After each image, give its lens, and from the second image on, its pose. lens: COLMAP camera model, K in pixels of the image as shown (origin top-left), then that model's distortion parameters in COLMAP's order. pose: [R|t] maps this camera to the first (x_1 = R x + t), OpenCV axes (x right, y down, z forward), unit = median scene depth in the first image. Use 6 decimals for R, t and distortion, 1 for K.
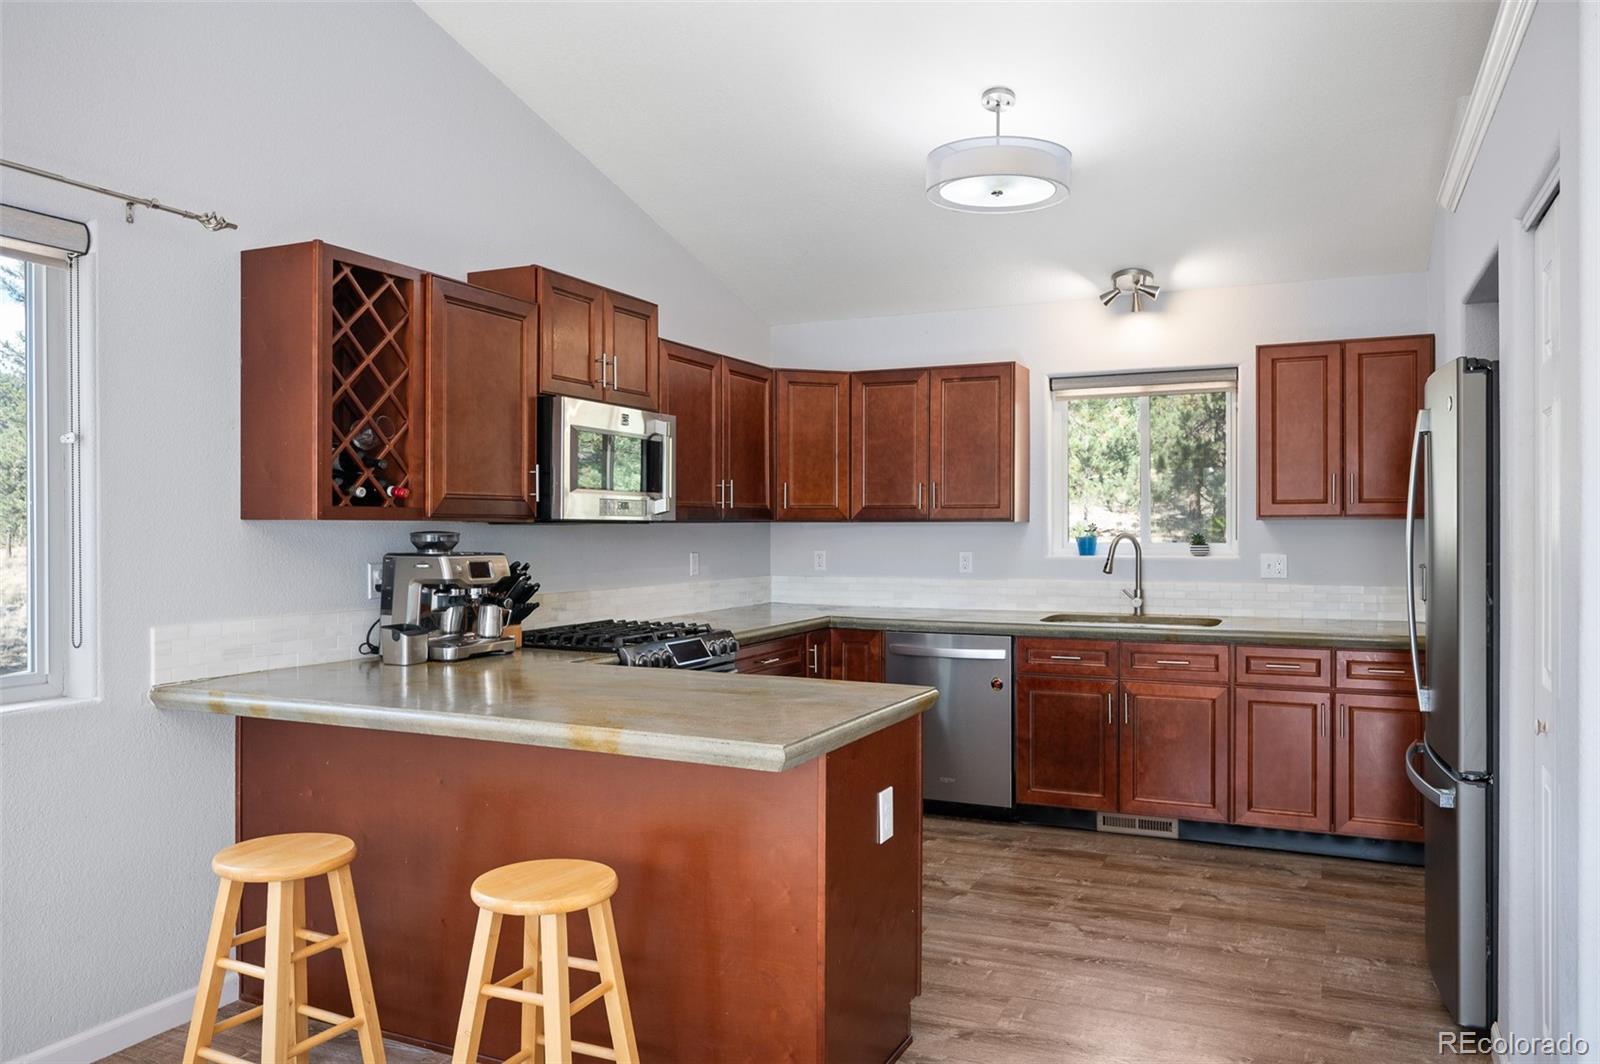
lens RADIAL K [[1149.1, 0, 798.8], [0, 1149.1, 532.8], [0, 0, 1]] dist [0.008196, 0.000762]
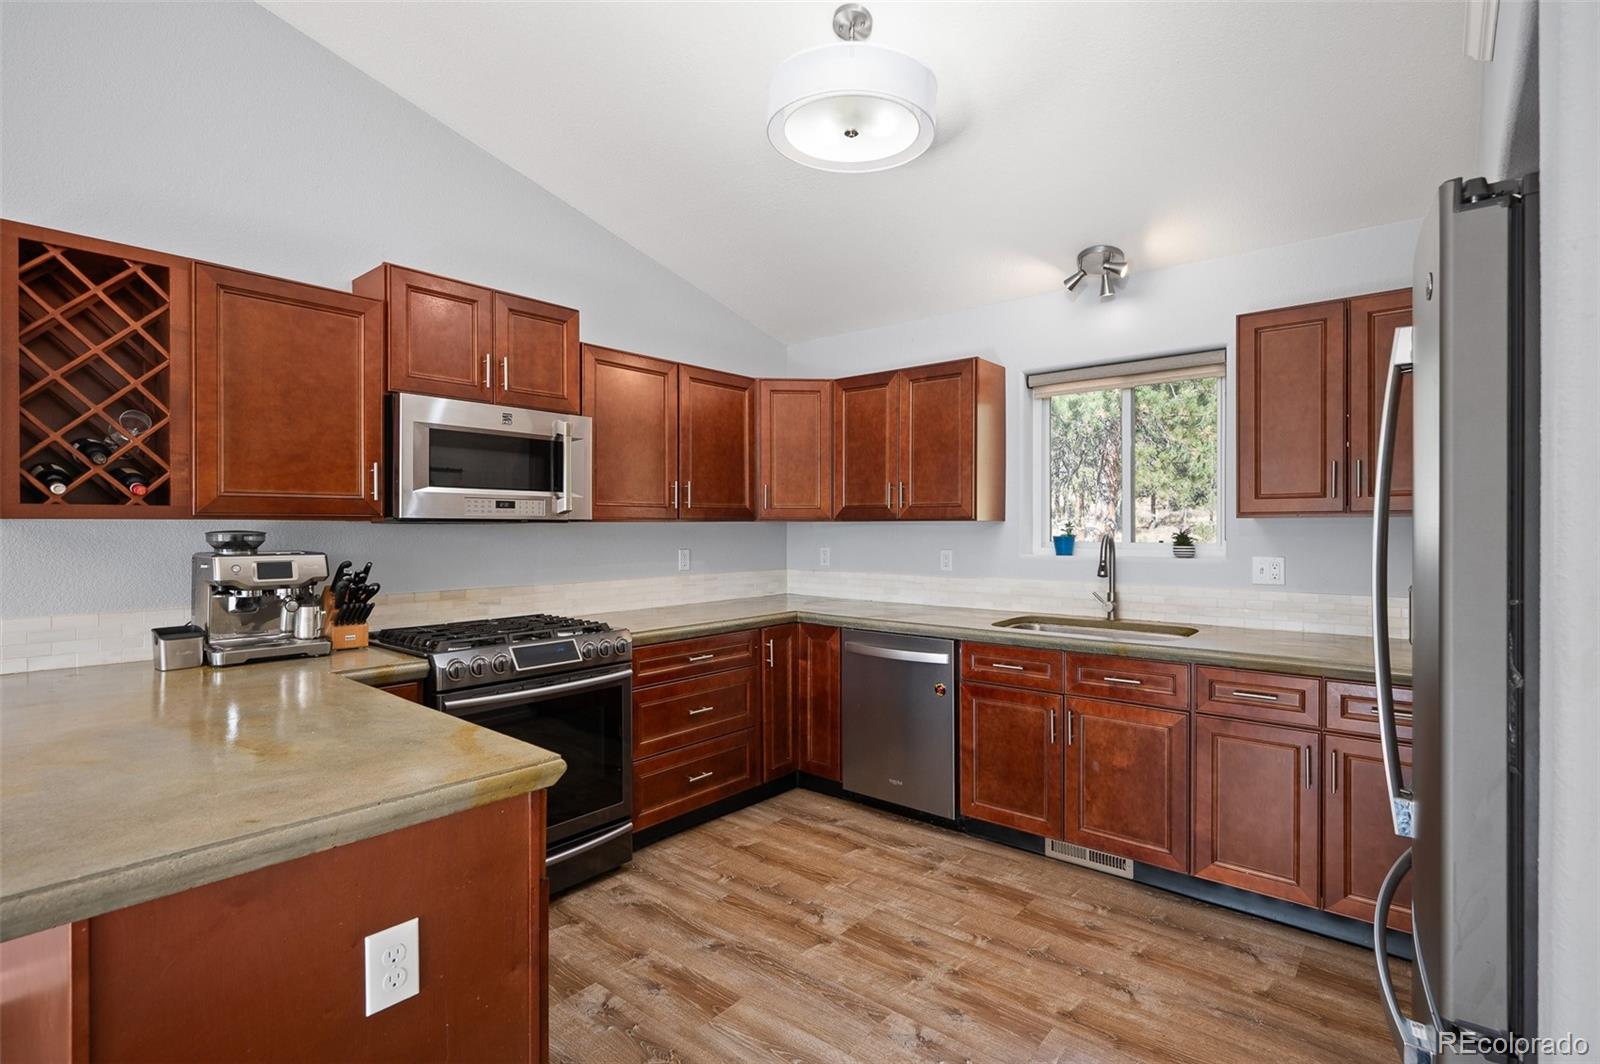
lens RADIAL K [[762.6, 0, 802.4], [0, 762.6, 530.9], [0, 0, 1]] dist [0.001289, 0.000702]
pose [[0.965128, 0.001365, -0.261773, 0.245907], [-0.001013, 0.999998, 0.001478, -0.001833], [0.261775, -0.001162, 0.965128, 0.382330]]
